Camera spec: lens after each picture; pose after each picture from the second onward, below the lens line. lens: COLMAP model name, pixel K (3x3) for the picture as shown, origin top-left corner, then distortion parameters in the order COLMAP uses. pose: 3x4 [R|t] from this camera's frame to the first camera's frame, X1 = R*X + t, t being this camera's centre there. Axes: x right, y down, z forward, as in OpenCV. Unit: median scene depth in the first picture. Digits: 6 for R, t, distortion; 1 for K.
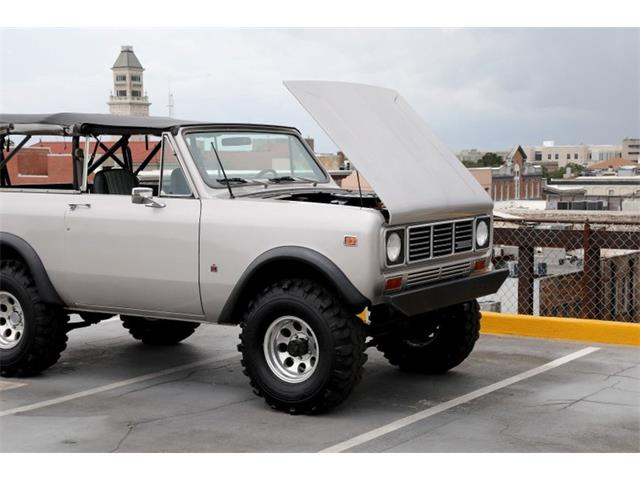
lens RADIAL K [[1096.3, 0, 340.1], [0, 1096.3, 262.5], [0, 0, 1]] dist [0.209466, 0.000000]
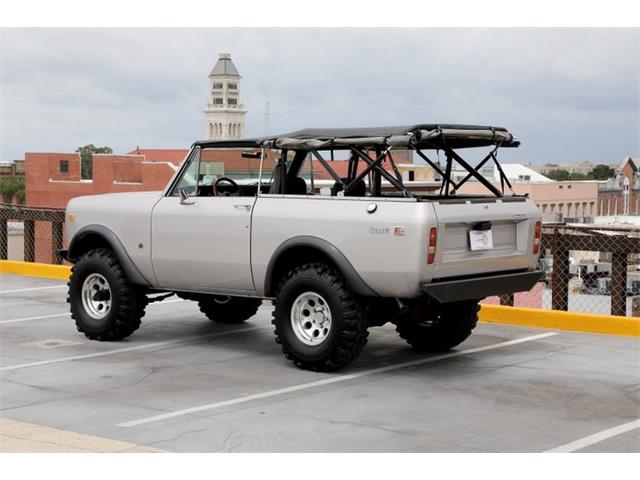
lens RADIAL K [[1269.7, 0, 322.9], [0, 1269.7, 244.7], [0, 0, 1]] dist [0.315592, 0.000000]
pose [[0.992720, 0.020708, -0.118648, 0.035662], [-0.024555, 0.999216, -0.031050, 0.008513], [0.117912, 0.033738, 0.992451, -0.119445]]
